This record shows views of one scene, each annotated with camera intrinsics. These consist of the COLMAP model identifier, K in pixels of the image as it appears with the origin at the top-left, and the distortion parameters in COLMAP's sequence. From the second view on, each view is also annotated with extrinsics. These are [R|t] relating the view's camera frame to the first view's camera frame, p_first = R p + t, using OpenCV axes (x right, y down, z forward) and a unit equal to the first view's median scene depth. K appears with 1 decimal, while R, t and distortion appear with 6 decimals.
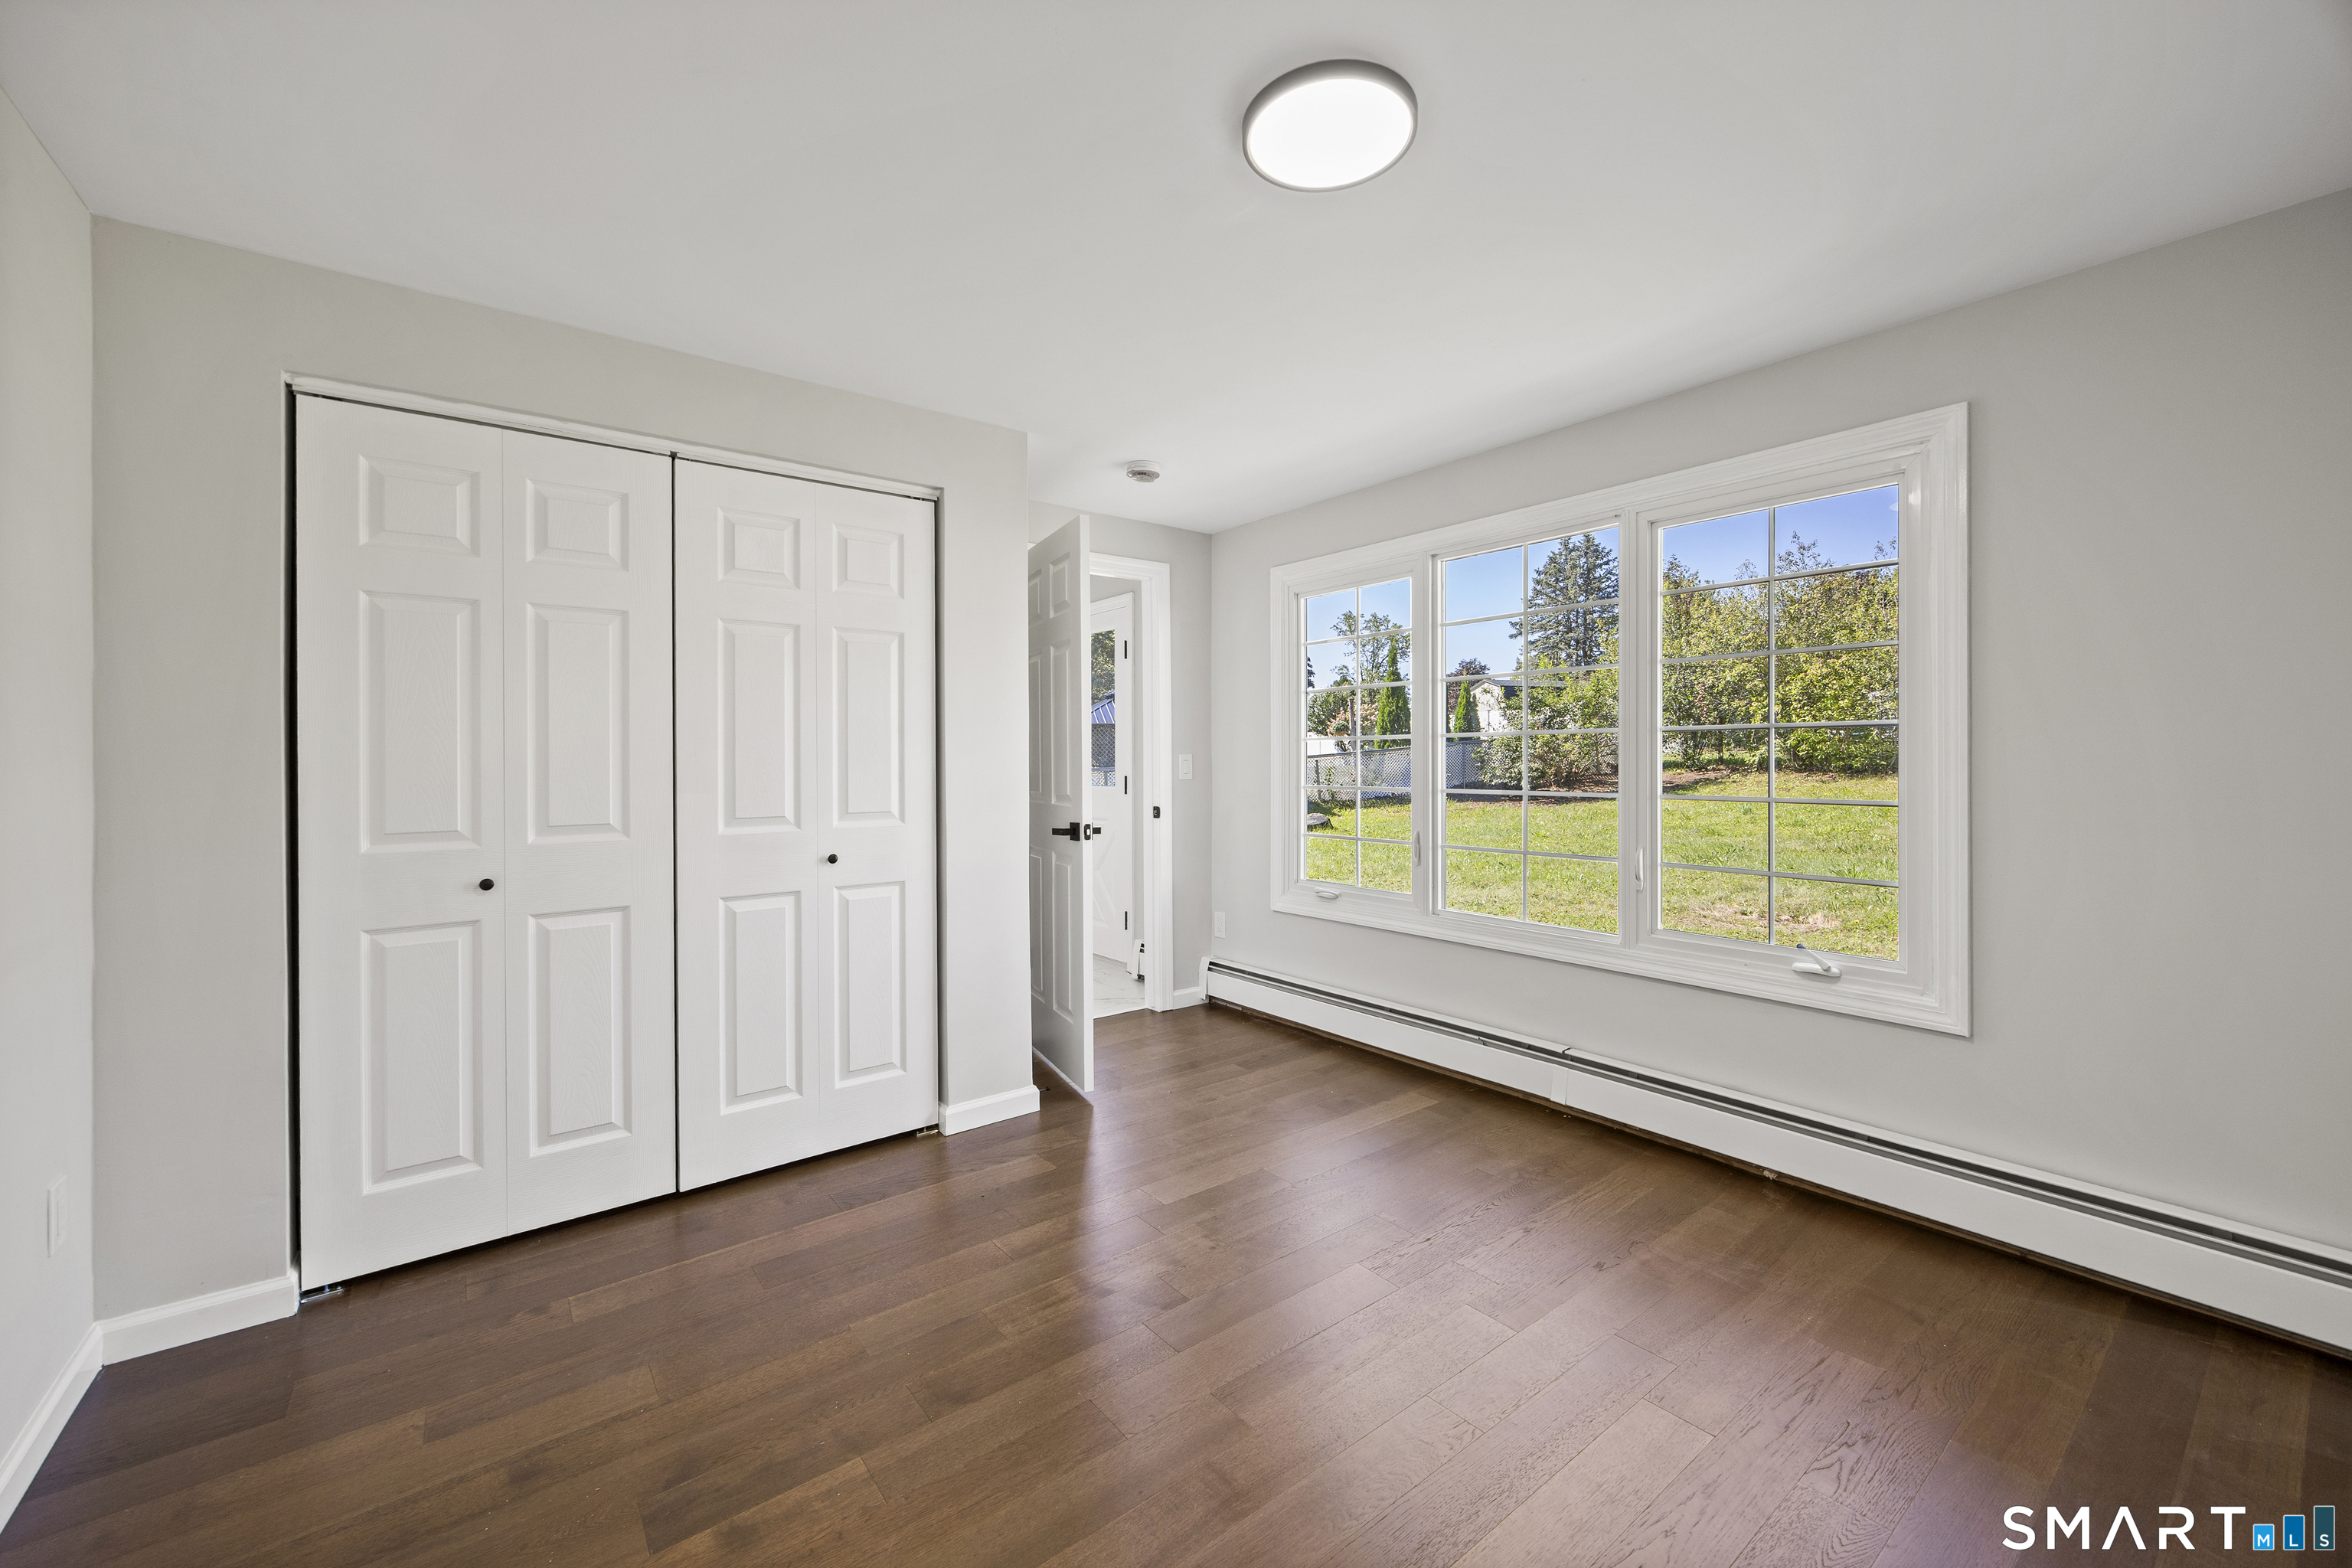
lens RADIAL K [[928.7, 0, 1177.3], [0, 928.7, 760.6], [0, 0, 1]] dist [0.001540, -0.000046]
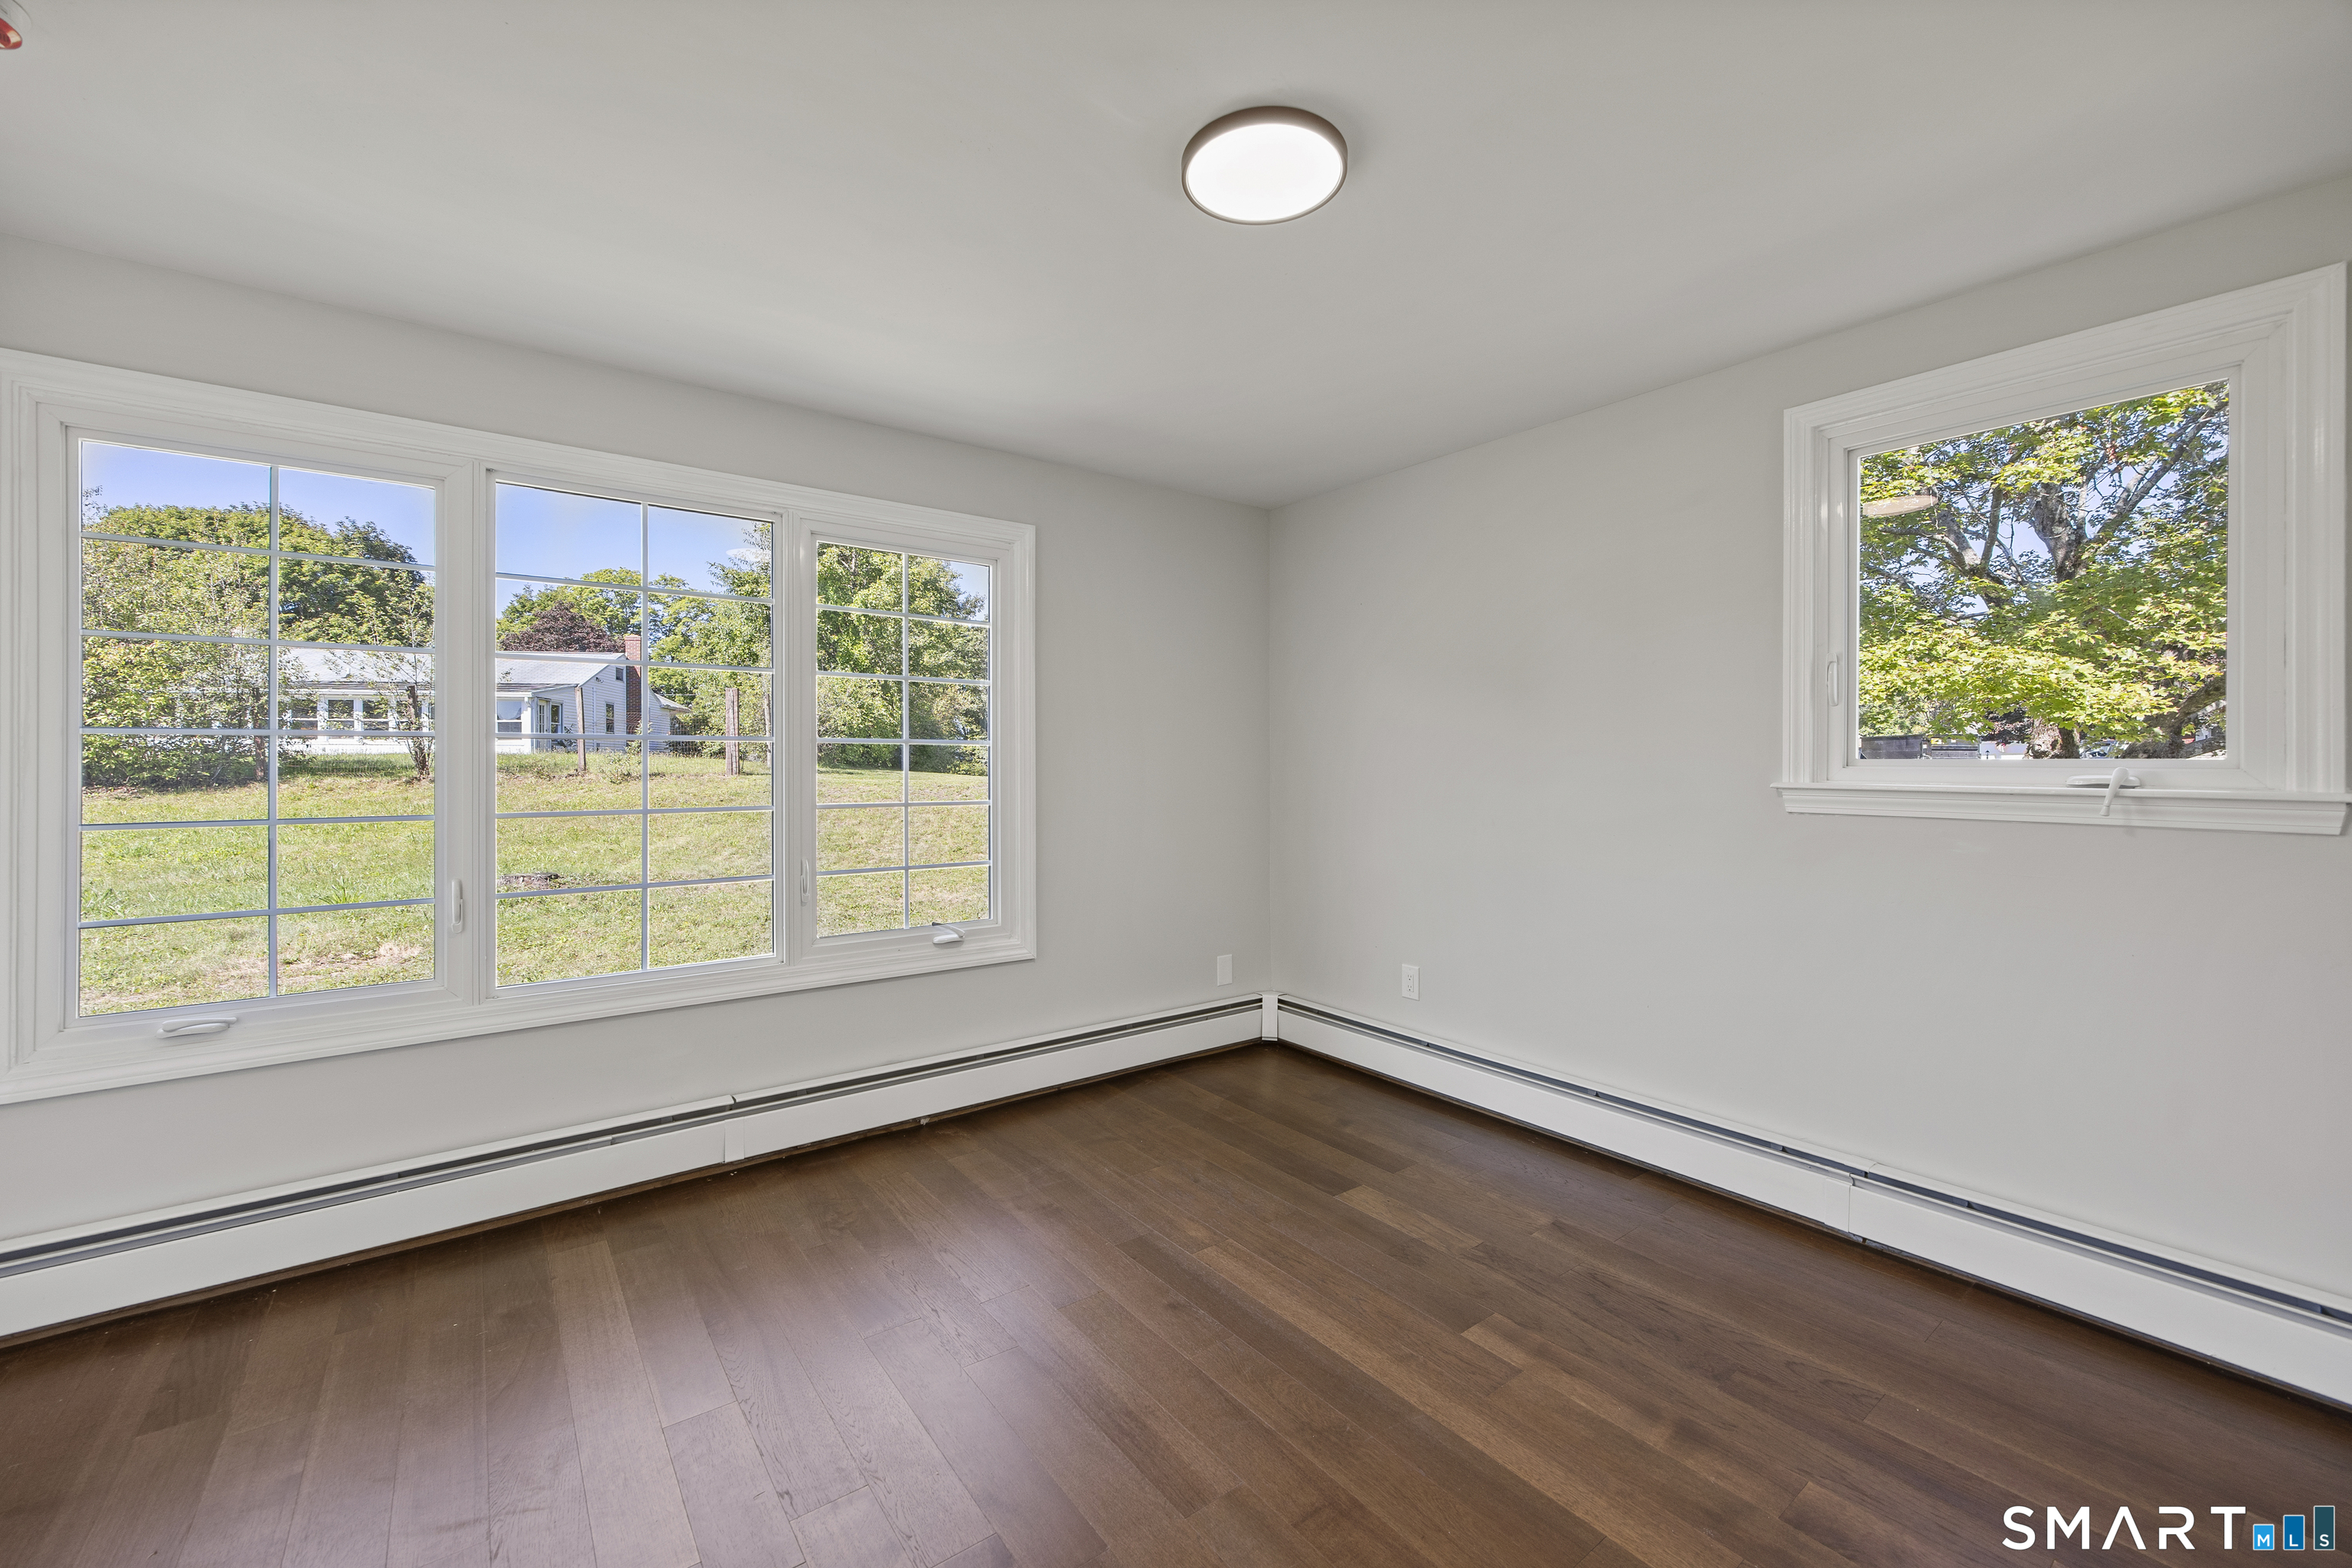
lens RADIAL K [[928.7, 0, 1177.3], [0, 928.7, 760.6], [0, 0, 1]] dist [0.001540, -0.000046]
pose [[0.004049, 0.010943, 0.999932, -0.511183], [0.000592, 0.999940, -0.010945, -0.000102], [-0.999992, 0.000636, 0.004042, 0.627591]]
